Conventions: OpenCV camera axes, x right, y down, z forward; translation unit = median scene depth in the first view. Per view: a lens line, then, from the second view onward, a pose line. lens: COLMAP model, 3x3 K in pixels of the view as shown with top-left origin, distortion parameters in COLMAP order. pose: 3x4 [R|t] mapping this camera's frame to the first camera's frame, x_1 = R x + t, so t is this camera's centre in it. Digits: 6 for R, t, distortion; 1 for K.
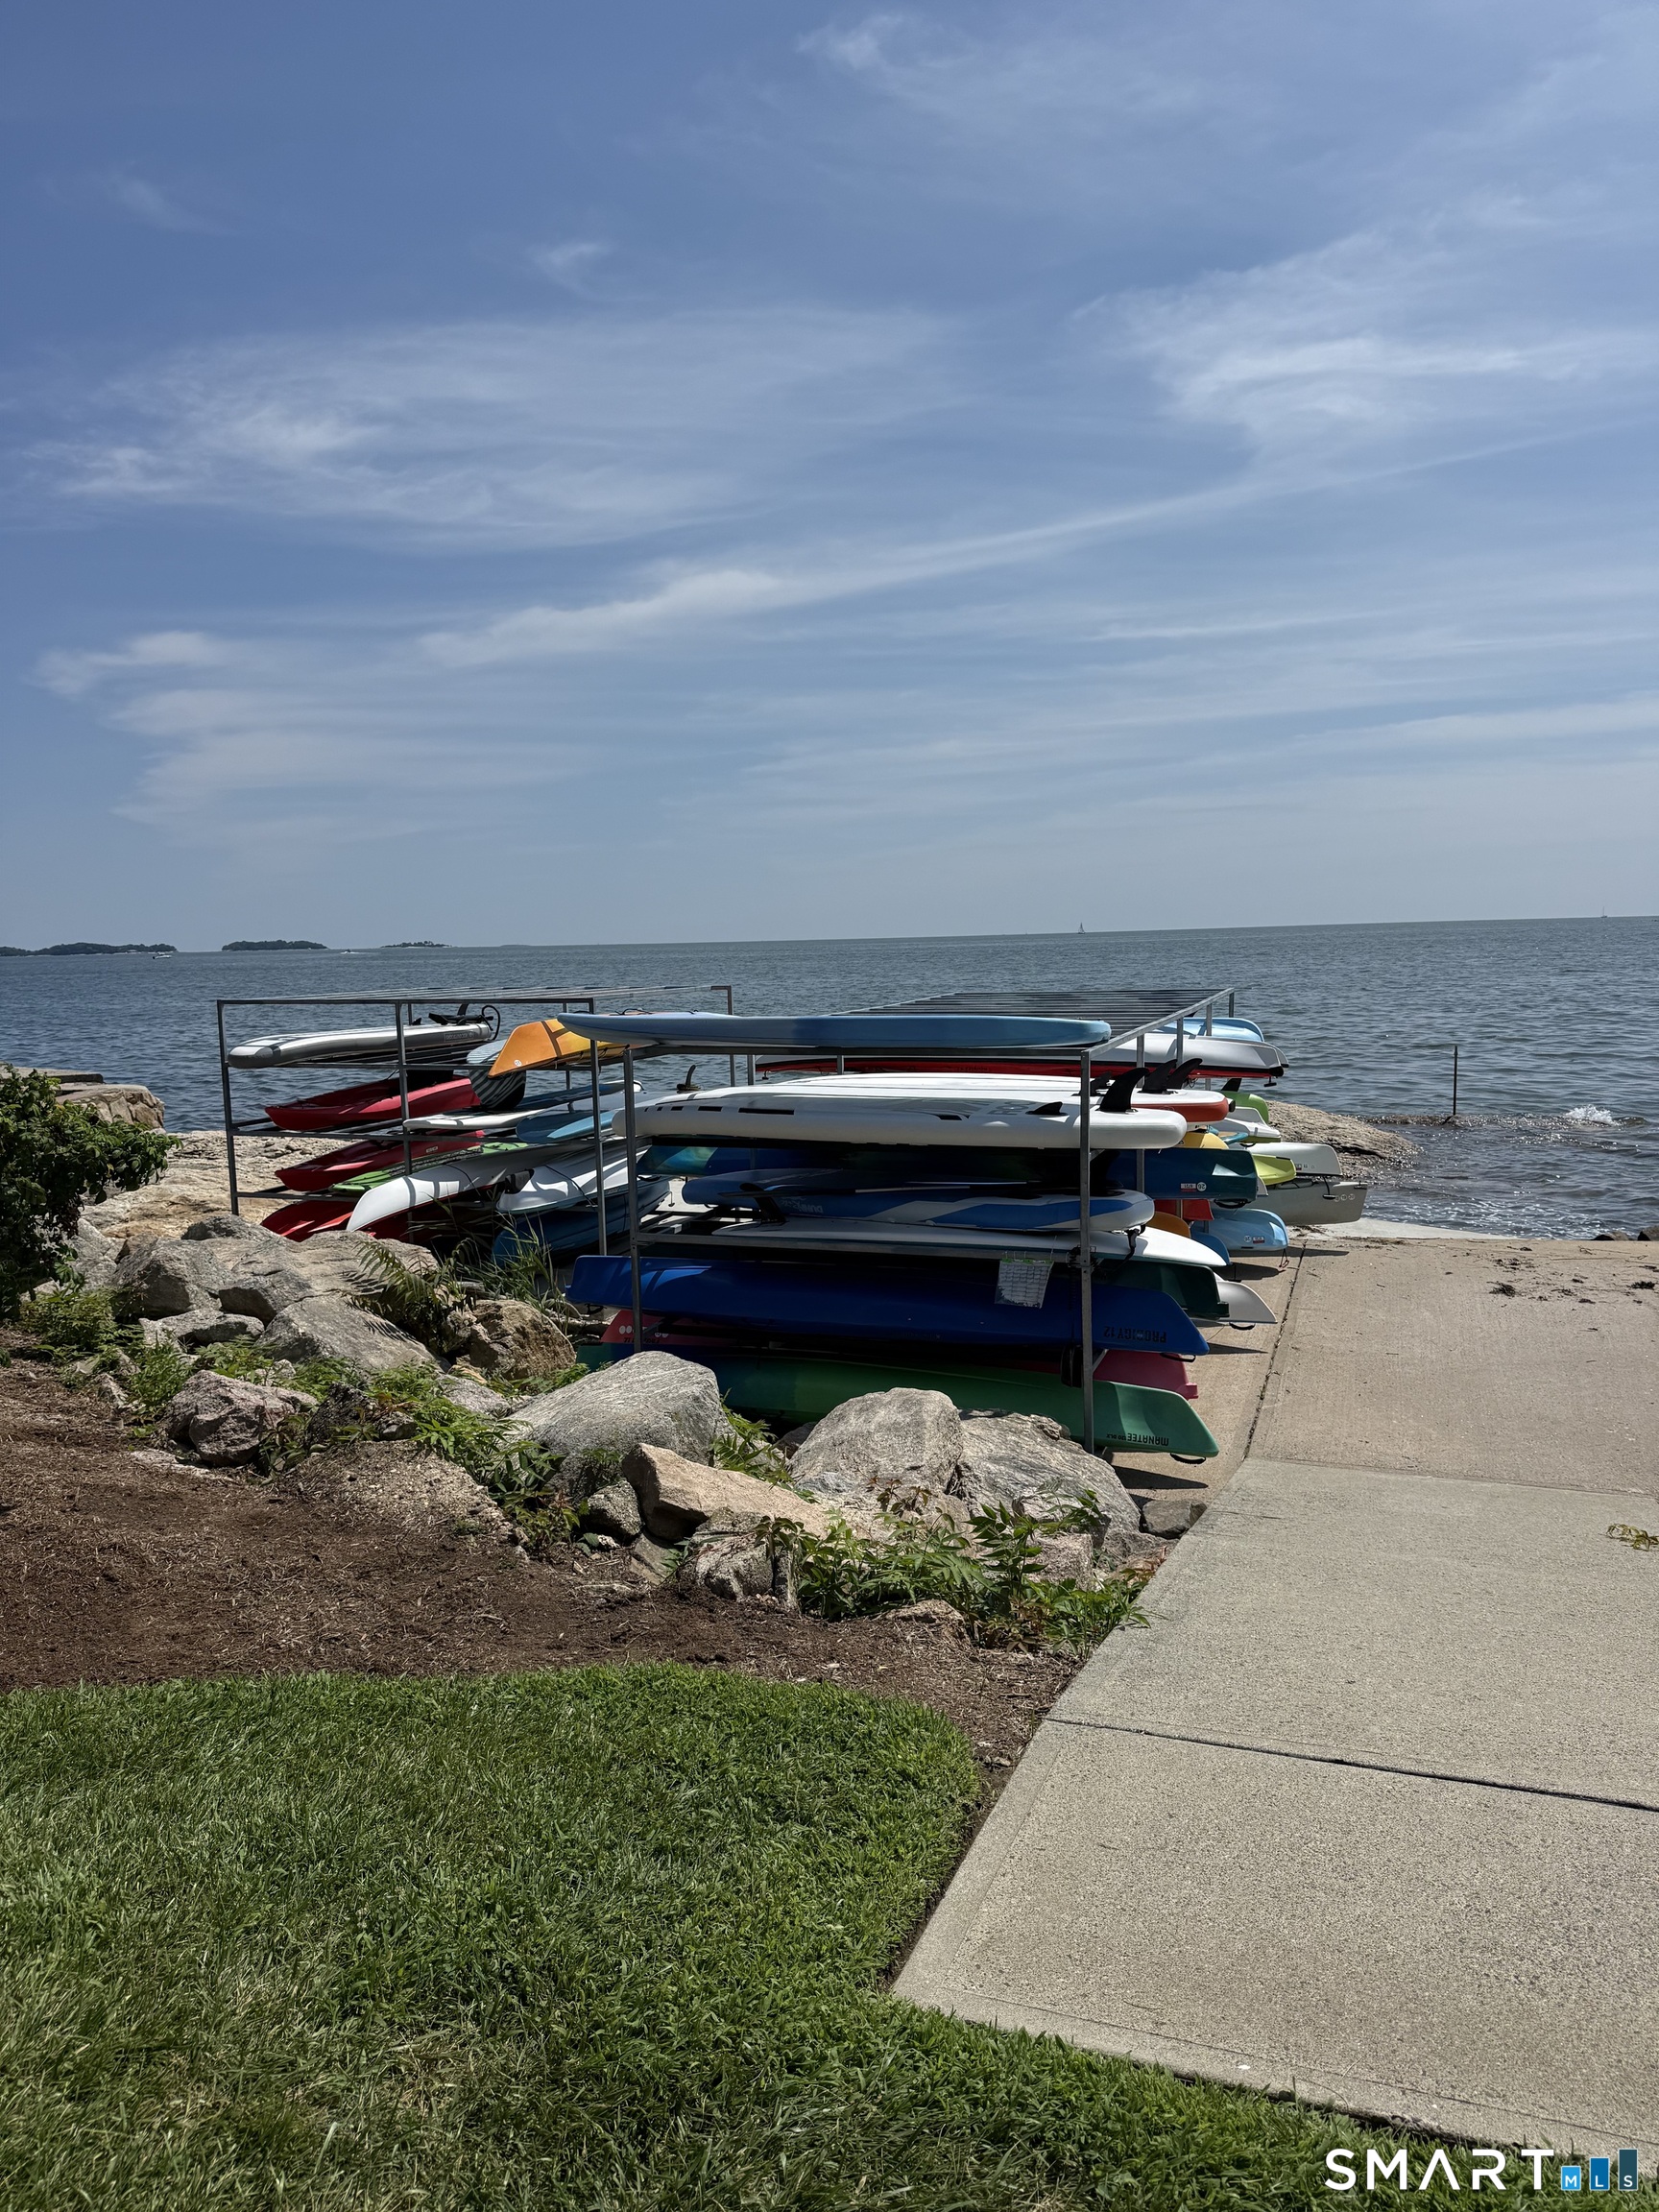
lens RADIAL K [[1696.9, 0, 829.5], [0, 1696.9, 1106.0], [0, 0, 1]] dist [0.223265, -0.570754]
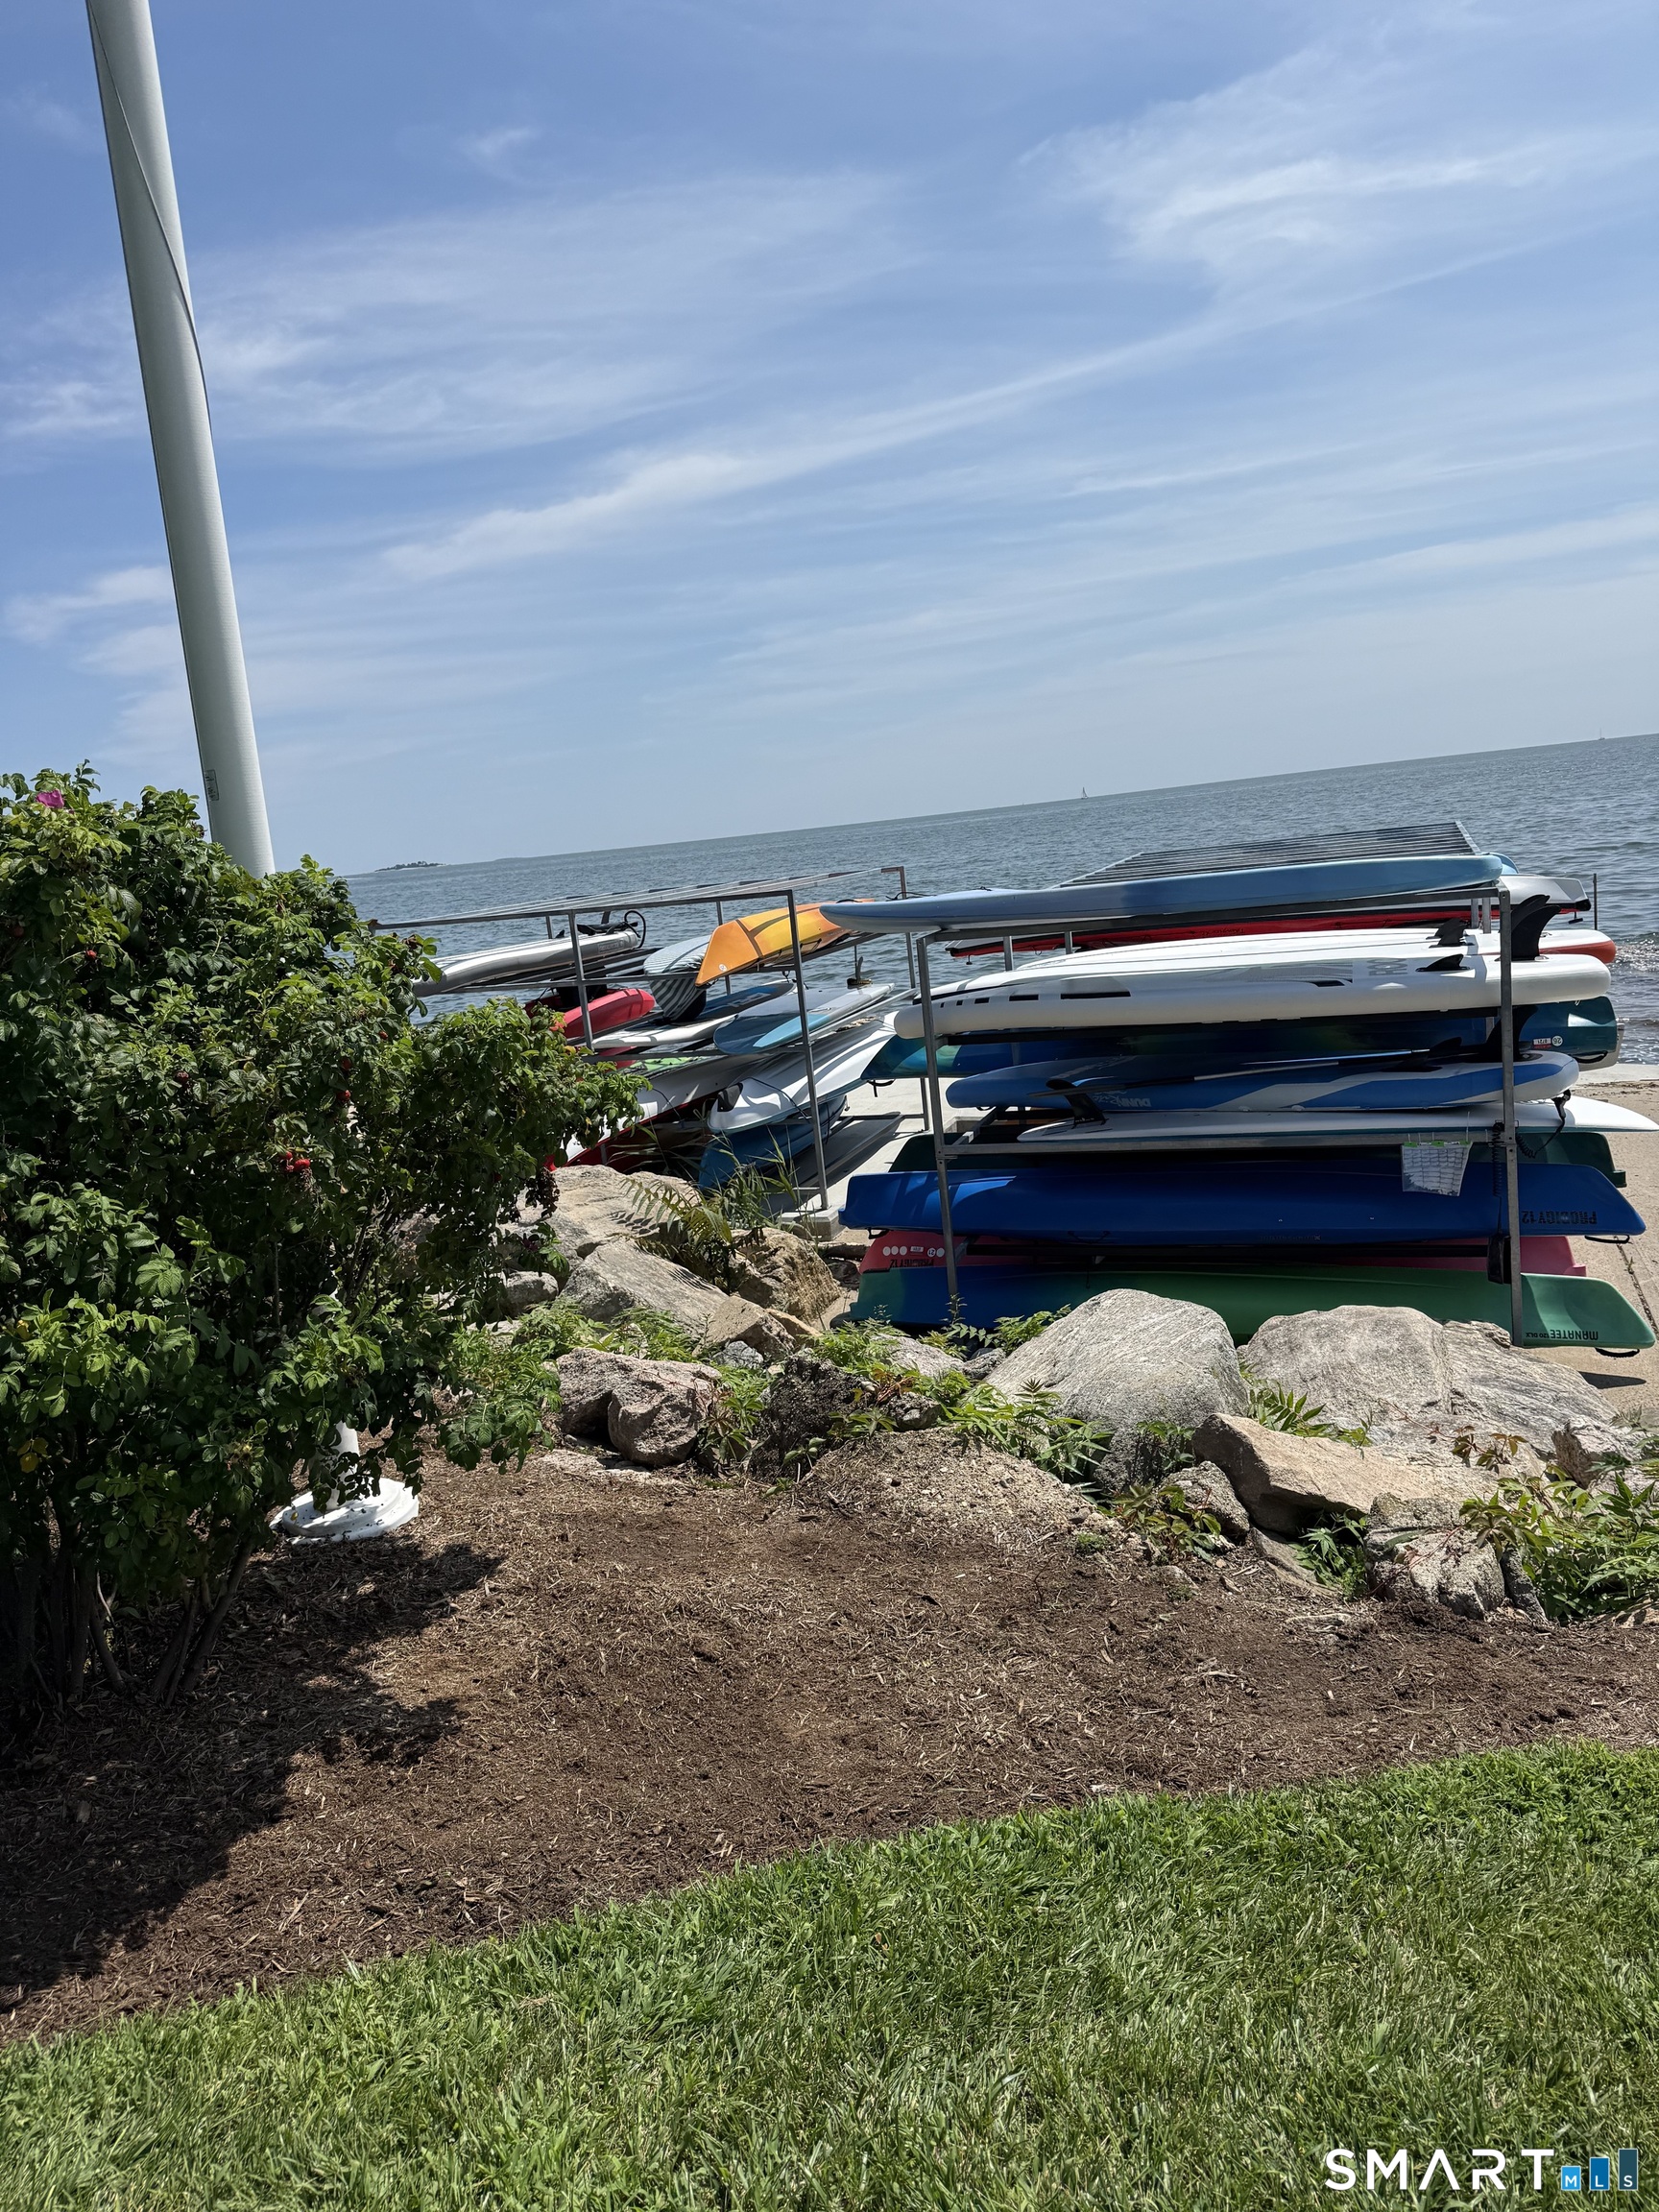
lens RADIAL K [[1696.9, 0, 829.5], [0, 1696.9, 1106.0], [0, 0, 1]] dist [0.223265, -0.570754]
pose [[0.996740, -0.079839, -0.011650, -0.179308], [0.080422, 0.994724, 0.063688, -0.007578], [0.006503, -0.064418, 0.997902, 0.137171]]
